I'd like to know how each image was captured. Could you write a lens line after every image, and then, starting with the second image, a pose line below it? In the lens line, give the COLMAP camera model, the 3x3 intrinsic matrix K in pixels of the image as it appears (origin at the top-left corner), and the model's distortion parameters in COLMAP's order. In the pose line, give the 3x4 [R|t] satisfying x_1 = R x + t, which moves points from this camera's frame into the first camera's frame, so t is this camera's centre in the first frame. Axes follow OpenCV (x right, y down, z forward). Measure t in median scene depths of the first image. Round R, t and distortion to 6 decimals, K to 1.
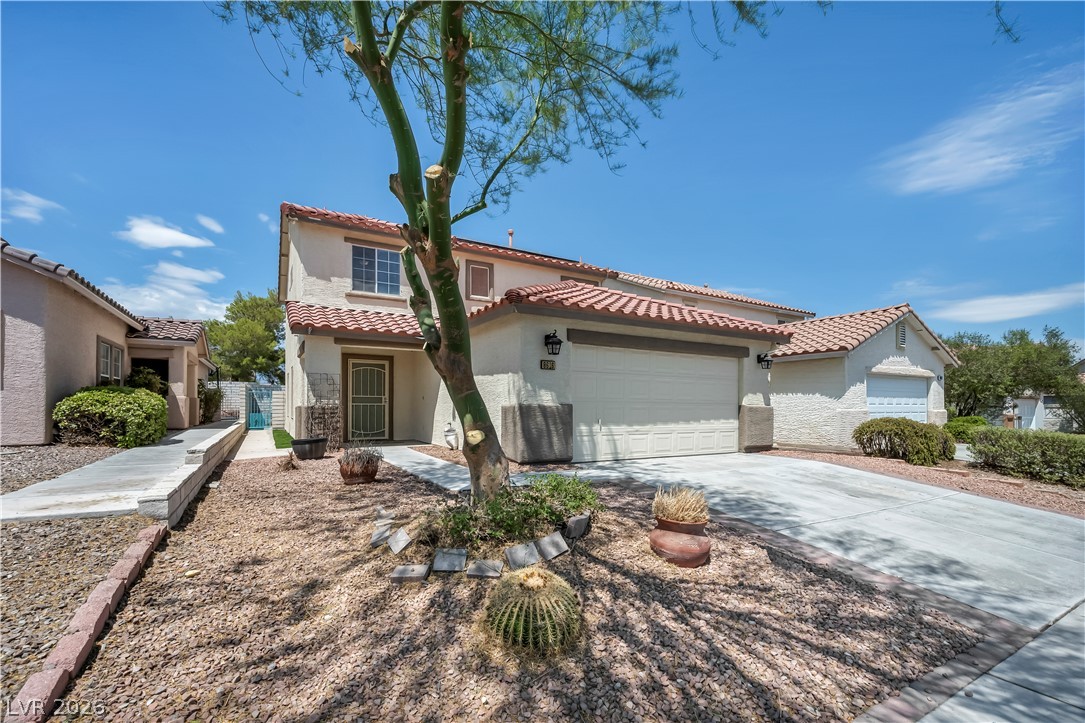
lens RADIAL K [[441.9, 0, 542.6], [0, 441.9, 364.5], [0, 0, 1]] dist [0.001287, 0.000059]
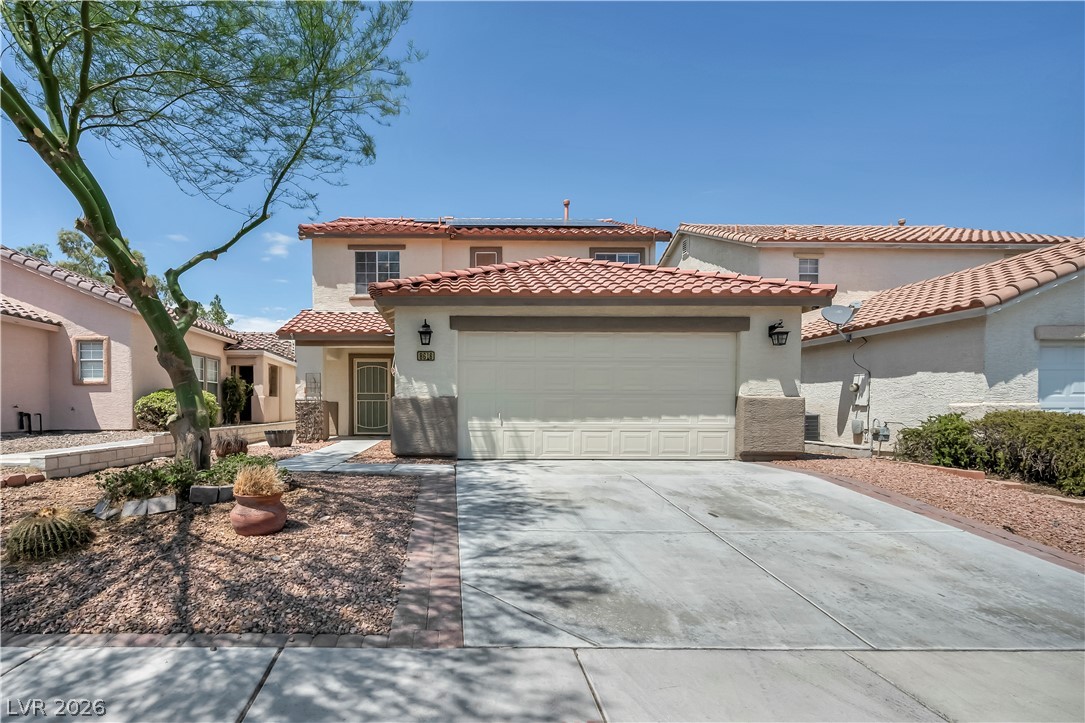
lens RADIAL K [[539.4, 0, 542.5], [0, 539.4, 361.5], [0, 0, 1]] dist [-0.001417, 0.000344]
pose [[0.885447, -0.045225, -0.462535, 0.613788], [0.048061, 0.998828, -0.005657, 0.025308], [0.462249, -0.017221, 0.886583, 0.060331]]
